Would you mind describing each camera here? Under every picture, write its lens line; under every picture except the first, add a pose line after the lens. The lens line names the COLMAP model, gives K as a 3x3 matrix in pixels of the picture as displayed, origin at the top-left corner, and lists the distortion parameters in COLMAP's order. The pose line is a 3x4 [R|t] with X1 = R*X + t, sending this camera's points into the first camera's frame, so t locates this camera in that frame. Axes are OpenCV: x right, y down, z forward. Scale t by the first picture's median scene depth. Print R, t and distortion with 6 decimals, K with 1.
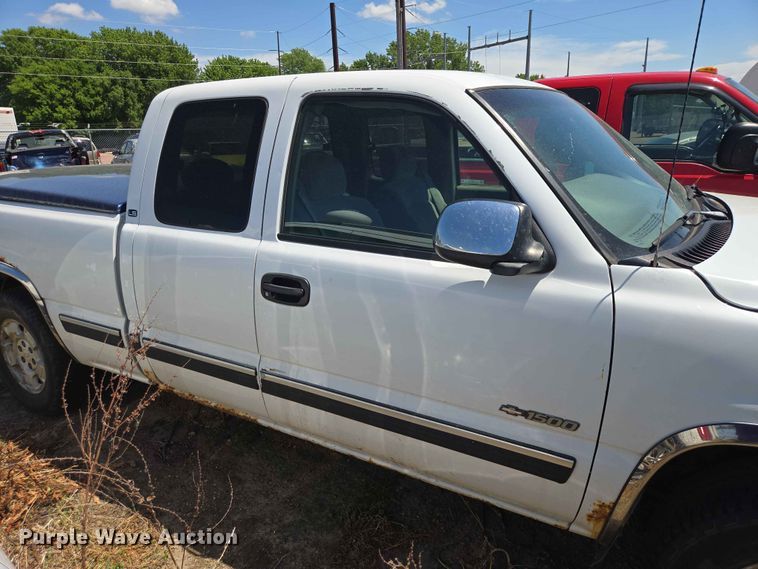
lens RADIAL K [[510.8, 0, 379.0], [0, 510.8, 284.5], [0, 0, 1]] dist [0.080503, -0.075059]
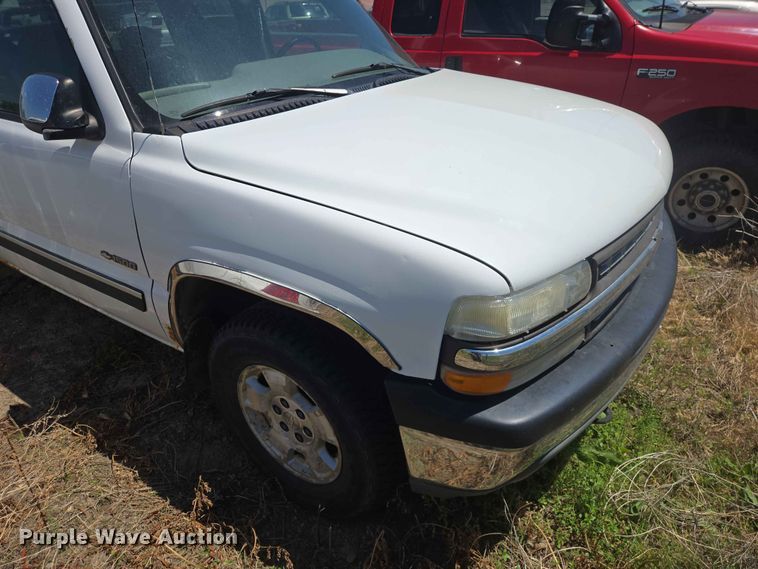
lens RADIAL K [[510.8, 0, 379.0], [0, 510.8, 284.5], [0, 0, 1]] dist [0.080503, -0.075059]
pose [[0.996122, 0.032432, -0.081788, 0.626269], [-0.014579, 0.977575, 0.210084, 0.025289], [0.086768, -0.208077, 0.974256, -0.107696]]
